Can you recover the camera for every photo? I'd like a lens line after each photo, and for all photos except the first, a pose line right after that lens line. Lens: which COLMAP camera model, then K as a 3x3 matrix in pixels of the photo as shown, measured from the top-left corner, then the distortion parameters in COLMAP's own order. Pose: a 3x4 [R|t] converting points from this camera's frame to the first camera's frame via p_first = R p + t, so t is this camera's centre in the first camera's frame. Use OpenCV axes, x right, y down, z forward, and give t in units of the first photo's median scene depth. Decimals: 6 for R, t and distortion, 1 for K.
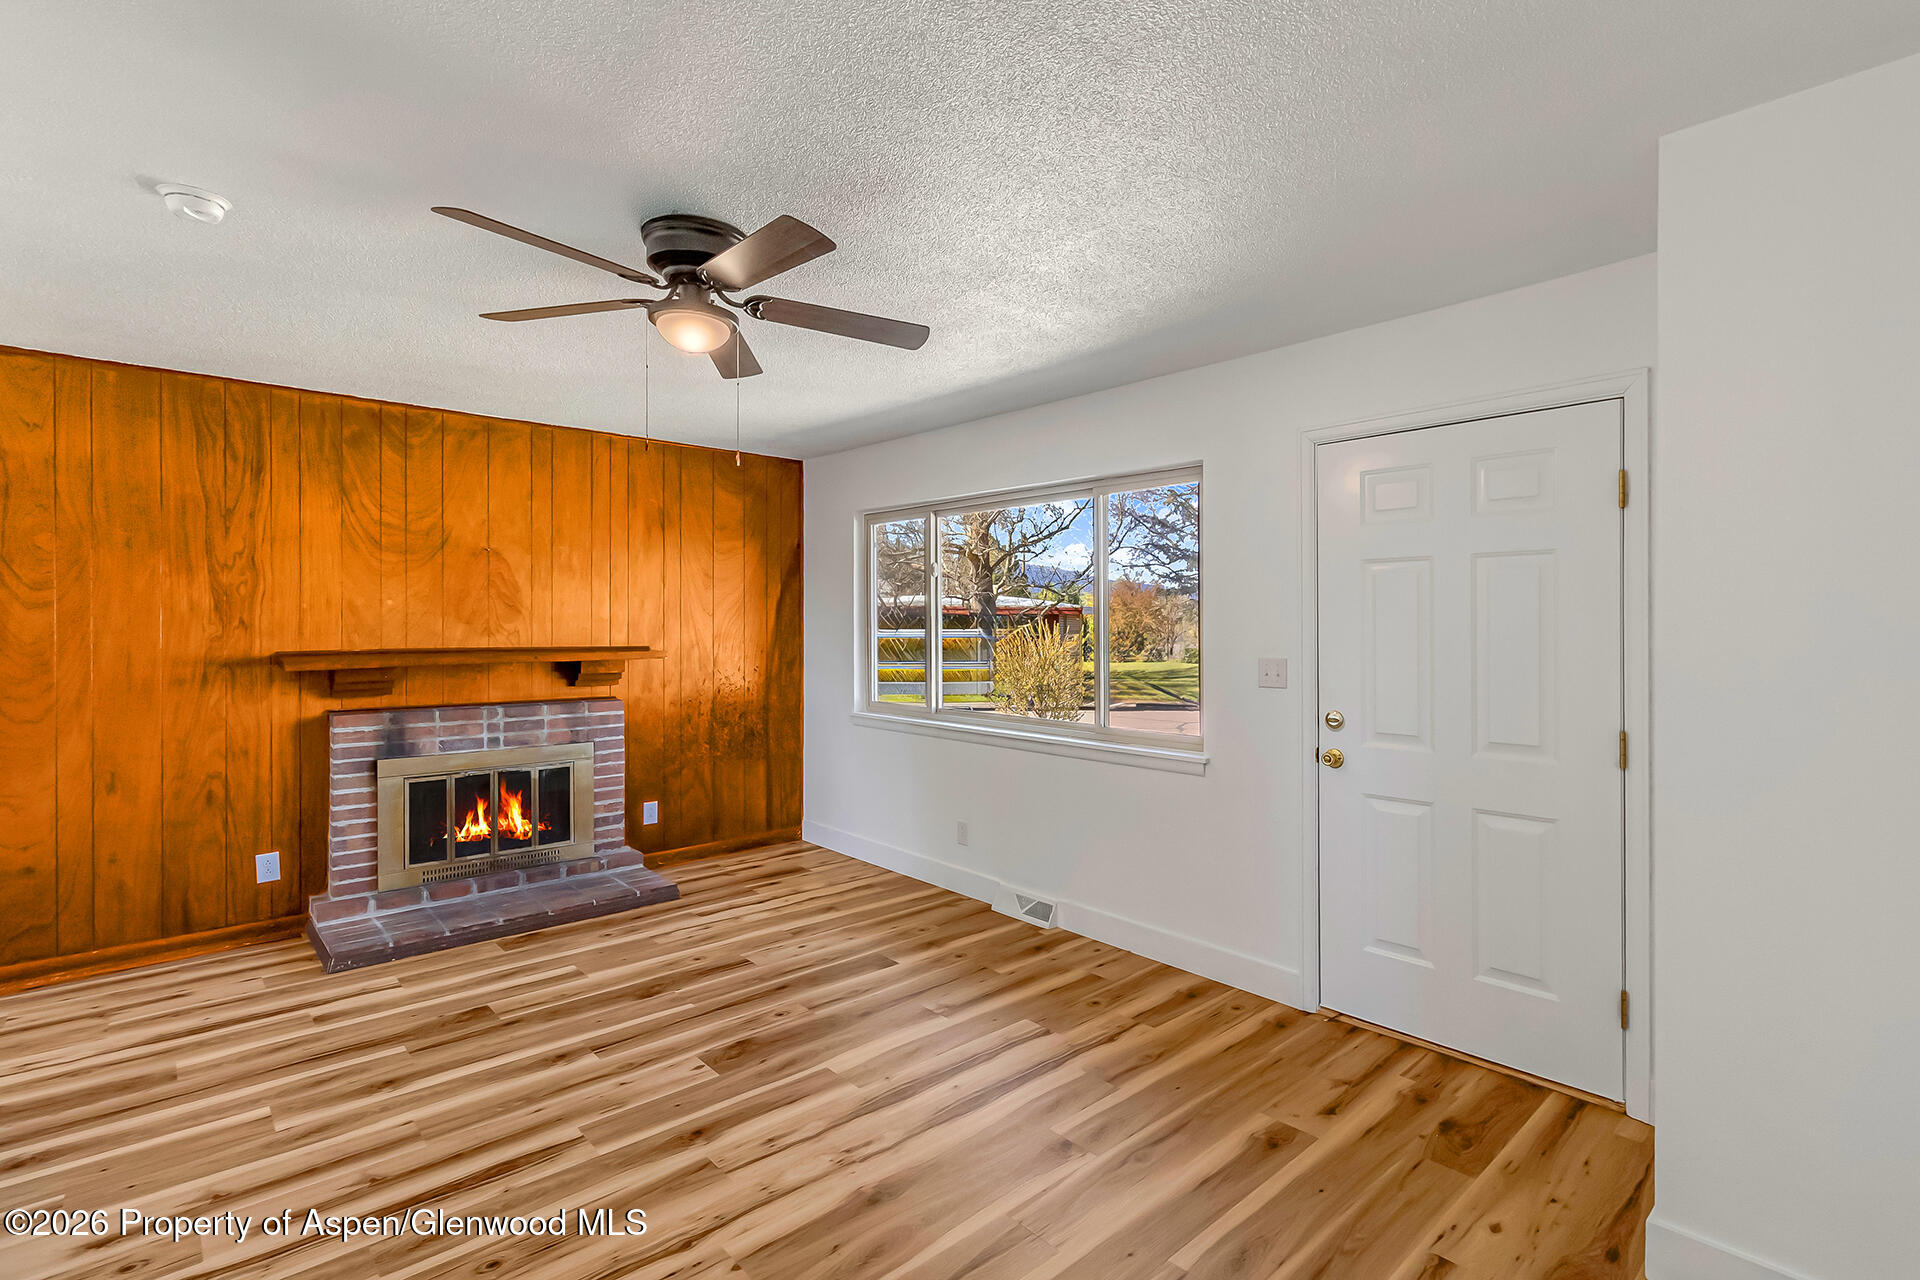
lens RADIAL K [[904.4, 0, 978.2], [0, 904.4, 629.9], [0, 0, 1]] dist [-0.003193, 0.003465]
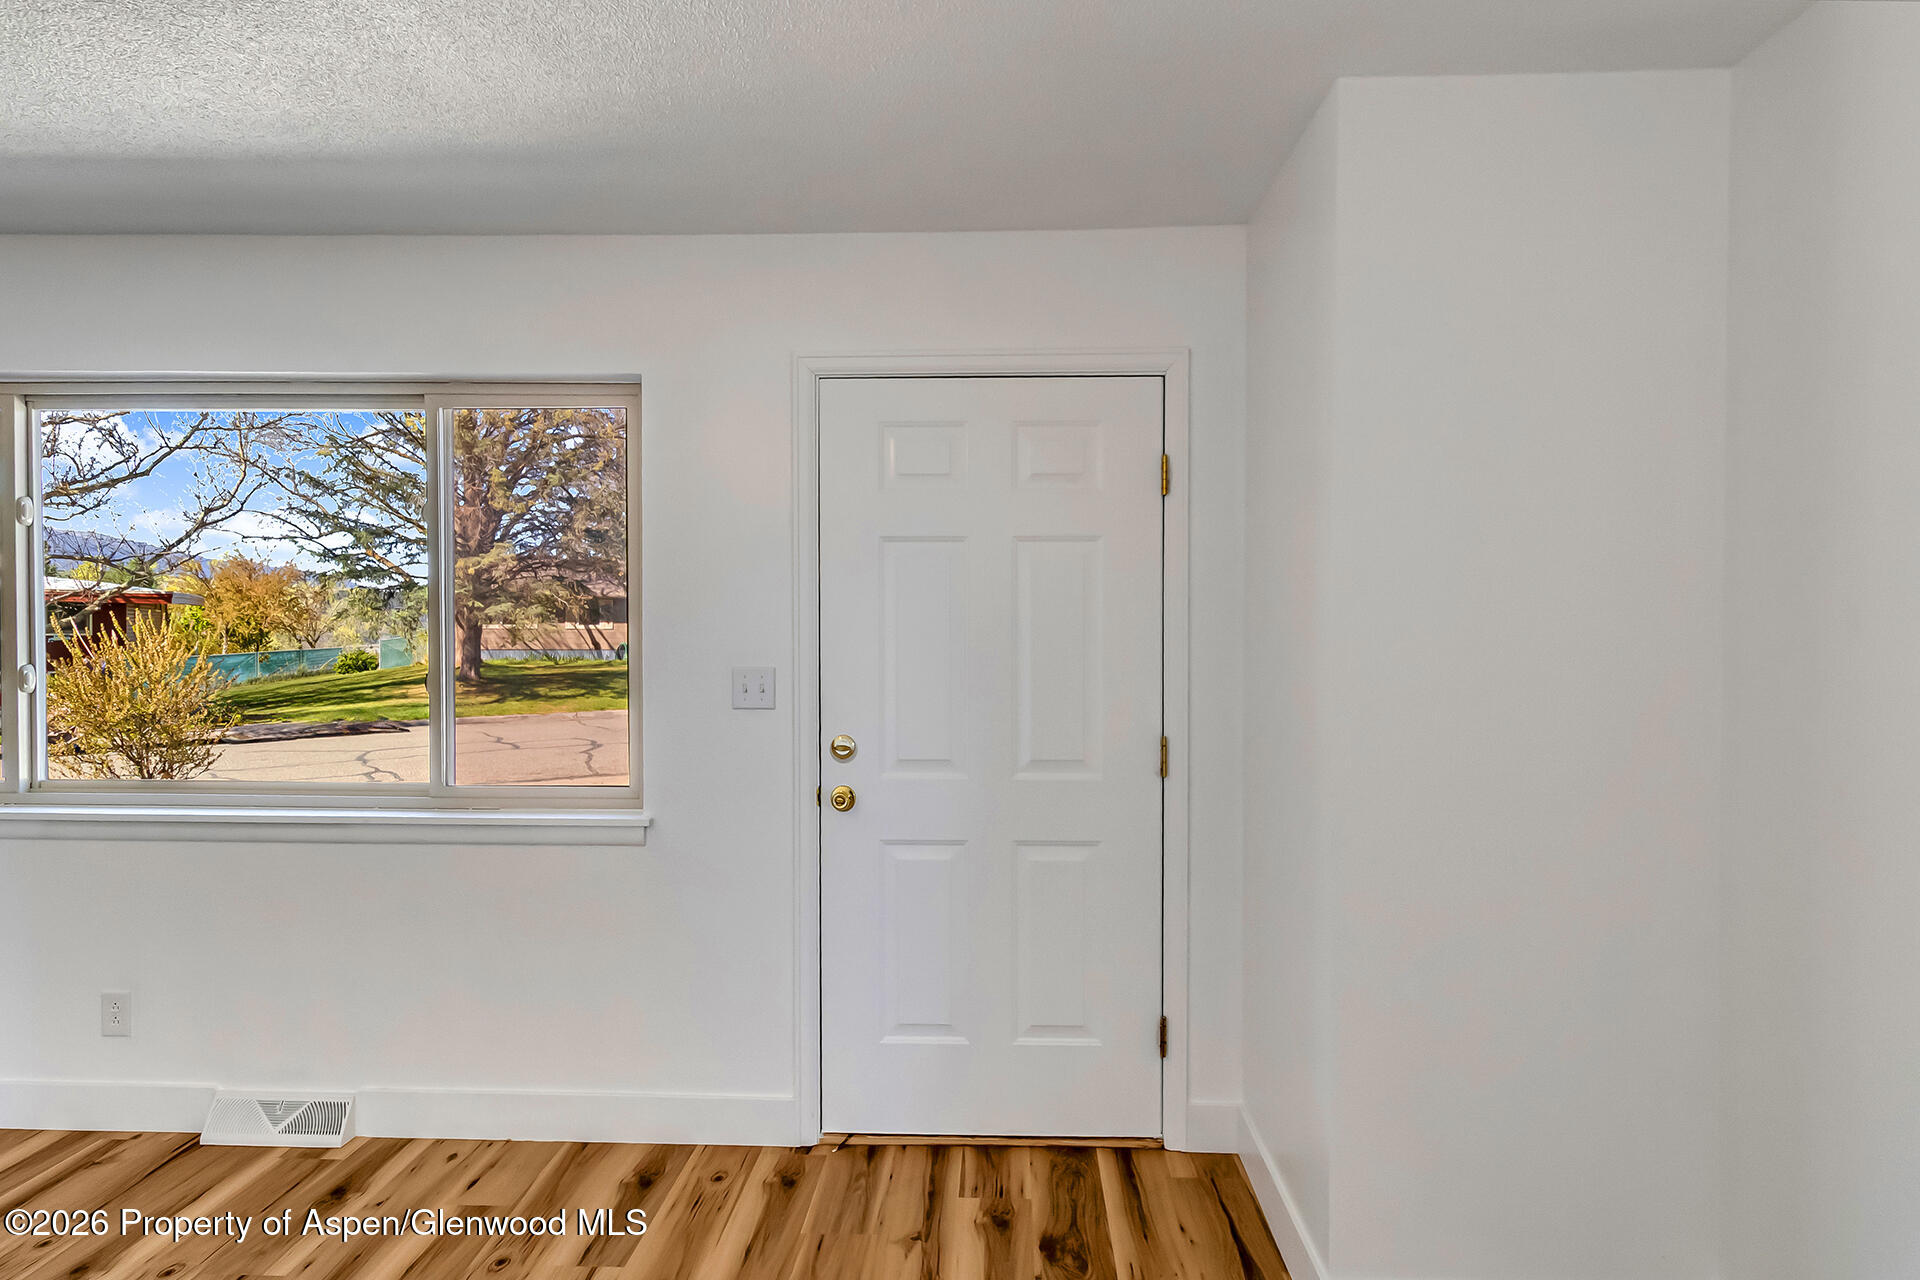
lens RADIAL K [[1017.2, 0, 978.1], [0, 1017.2, 631.1], [0, 0, 1]] dist [0.003358, 0.001004]
pose [[0.697899, -0.004108, 0.716185, -0.107727], [0.000783, 0.999987, 0.004972, -0.001269], [-0.716196, -0.002909, 0.697893, 0.264947]]
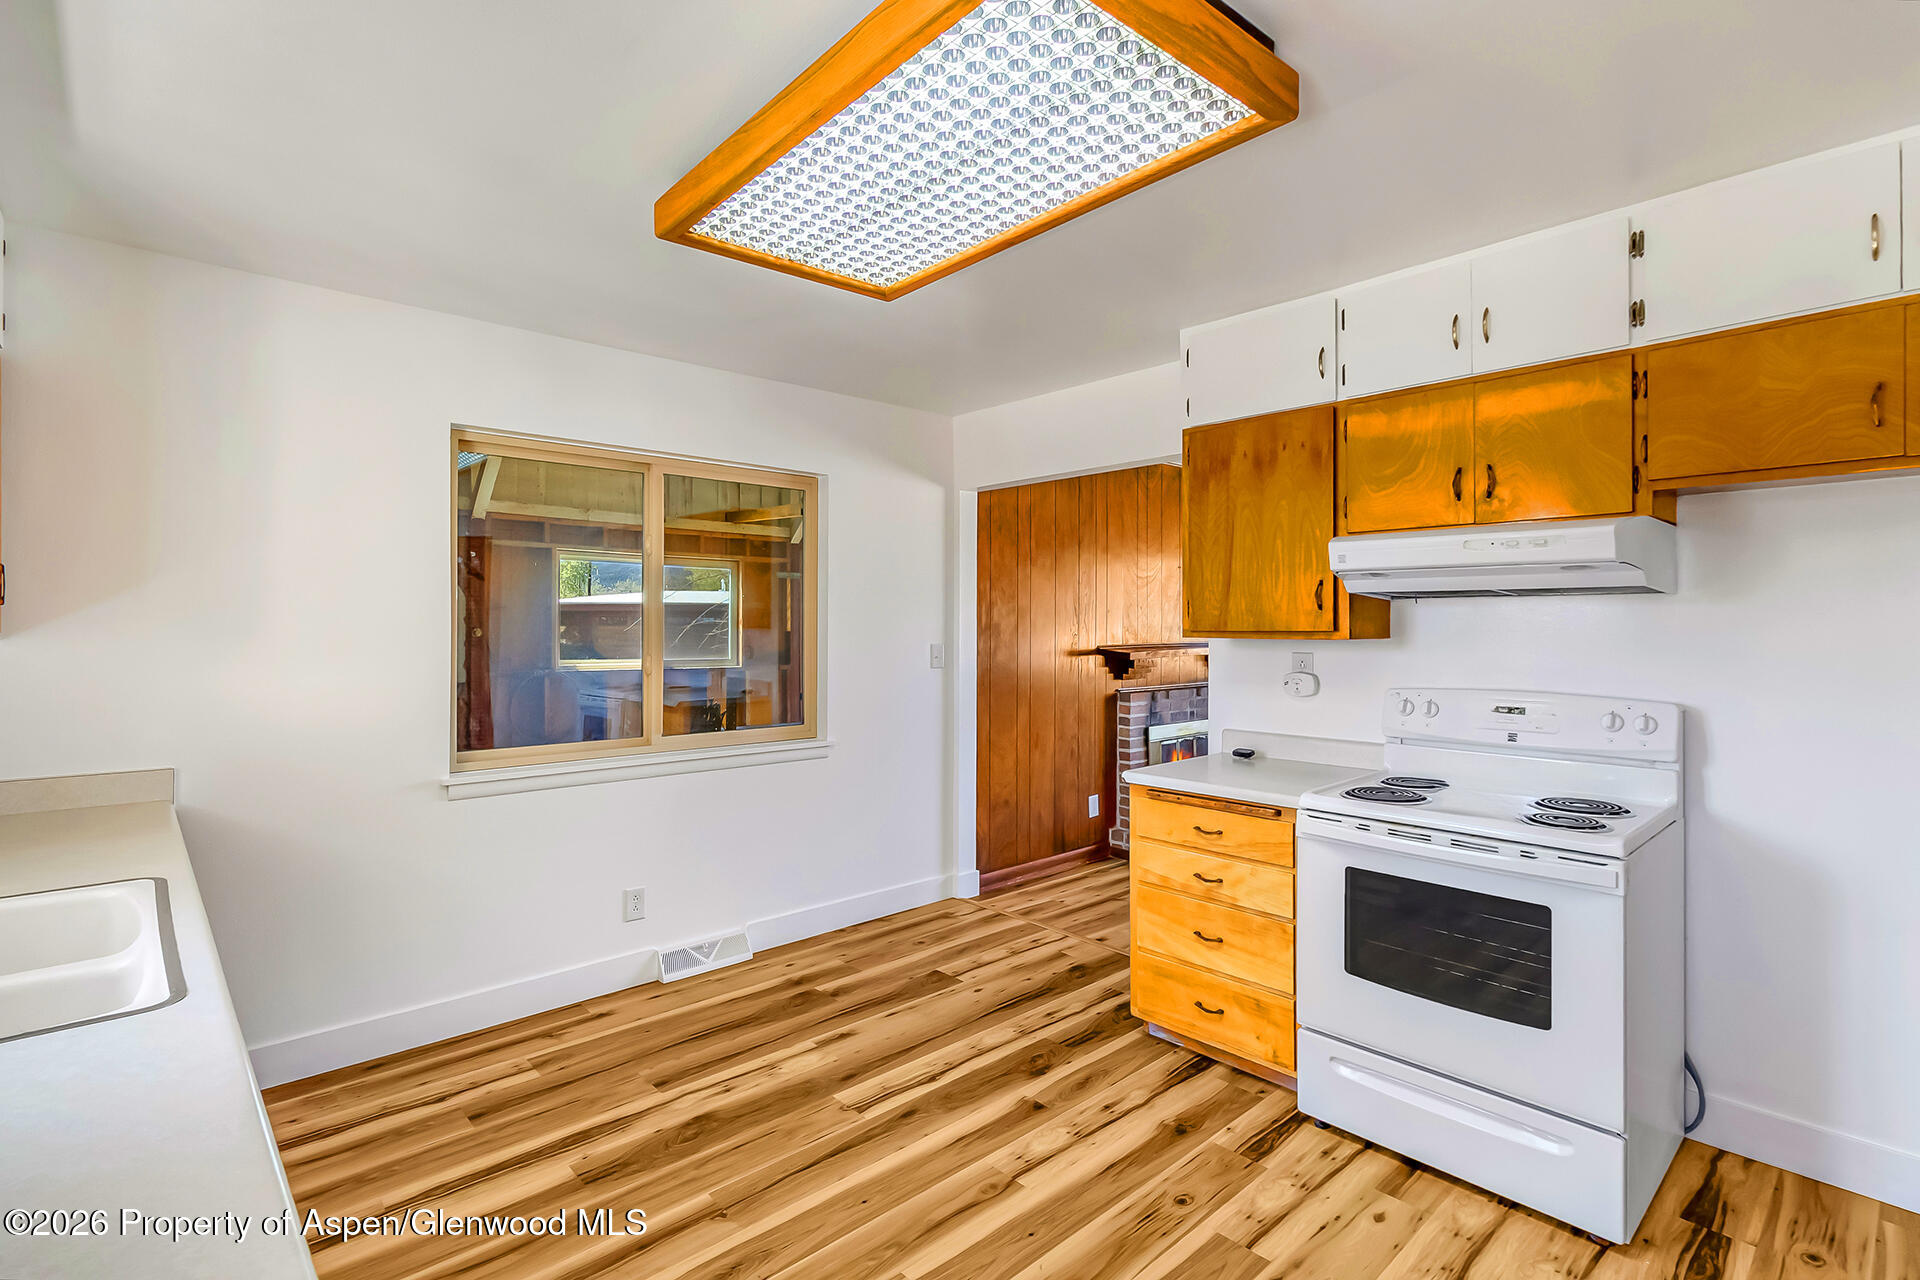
lens RADIAL K [[904.4, 0, 958.9], [0, 904.4, 630.4], [0, 0, 1]] dist [-0.003193, 0.003465]
pose [[0.999880, -0.008473, -0.012982, -0.961266], [0.008490, 0.999963, 0.001235, -0.002447], [0.012971, -0.001345, 0.999915, -0.349028]]
